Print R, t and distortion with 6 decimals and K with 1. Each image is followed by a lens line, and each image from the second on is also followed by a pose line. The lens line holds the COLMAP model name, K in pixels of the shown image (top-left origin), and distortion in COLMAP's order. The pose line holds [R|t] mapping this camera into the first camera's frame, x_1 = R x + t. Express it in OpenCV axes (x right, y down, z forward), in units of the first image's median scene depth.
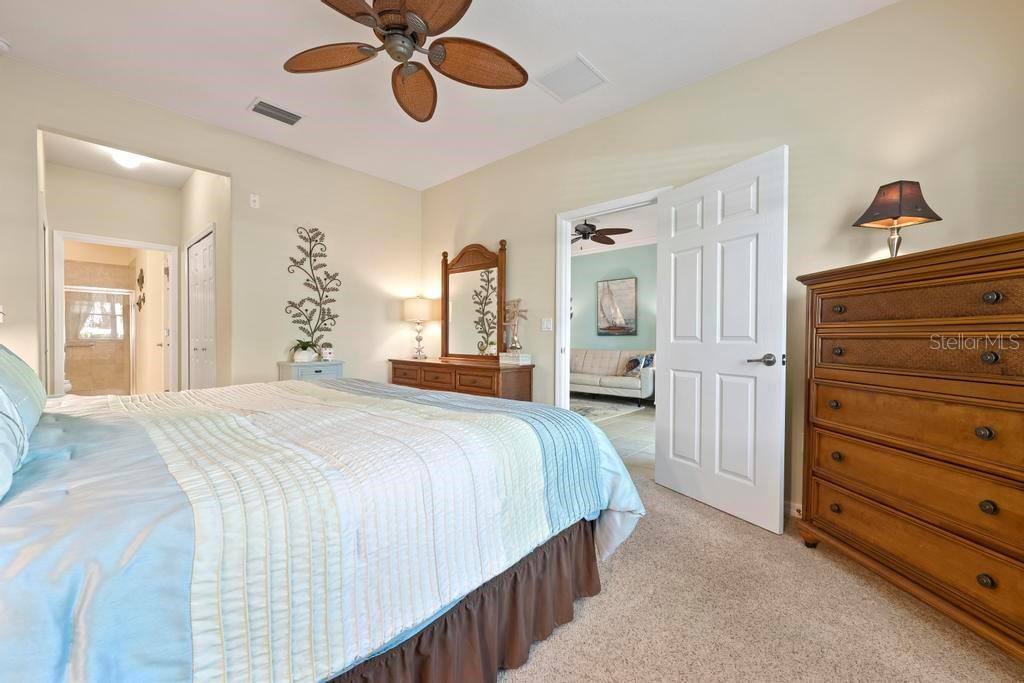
lens RADIAL K [[405.9, 0, 512.0], [0, 405.9, 341.5], [0, 0, 1]] dist [-0.001118, -0.000112]
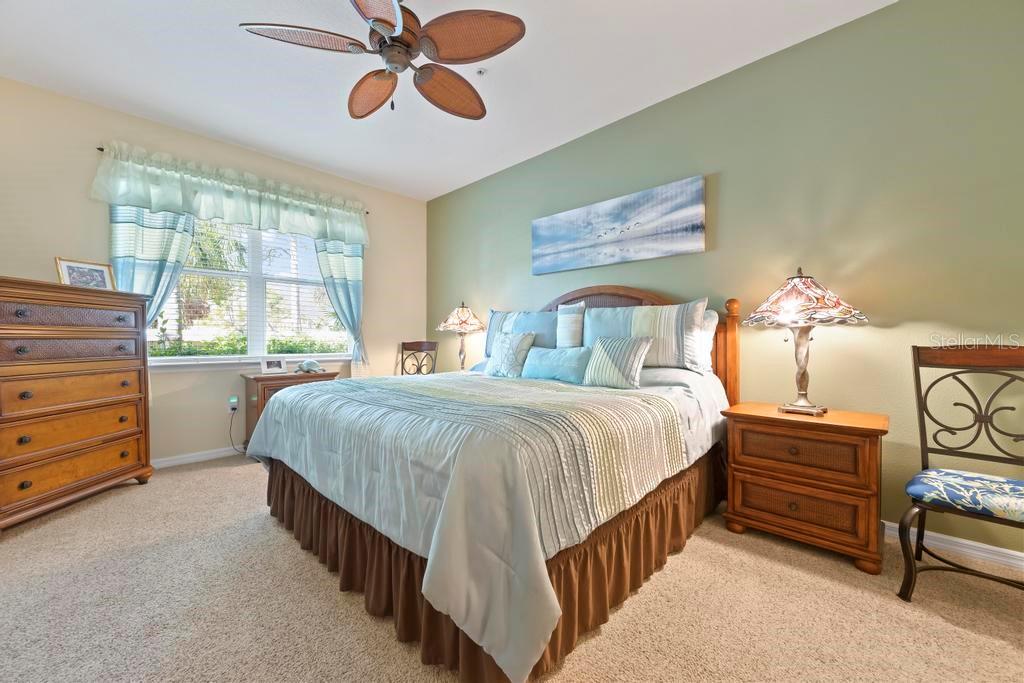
lens RADIAL K [[405.4, 0, 514.7], [0, 405.4, 341.7], [0, 0, 1]] dist [-0.001713, 0.004442]
pose [[-0.999735, -0.006293, 0.022154, -0.298748], [-0.006024, 0.999908, 0.012179, -0.010003], [-0.022229, 0.012043, -0.999680, 1.002075]]
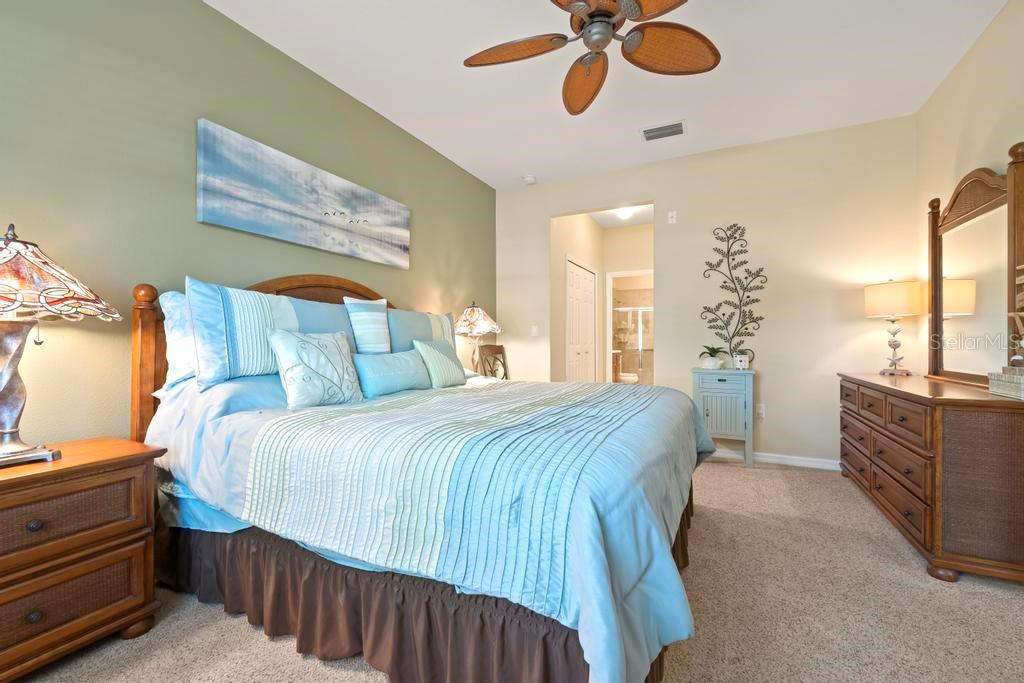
lens RADIAL K [[415.3, 0, 514.5], [0, 415.3, 341.4], [0, 0, 1]] dist [-0.001450, -0.000016]
pose [[0.269666, -0.008155, -0.962920, 0.286825], [-0.005029, 0.999939, -0.009877, -0.002822], [0.962941, 0.007506, 0.269608, 0.274885]]
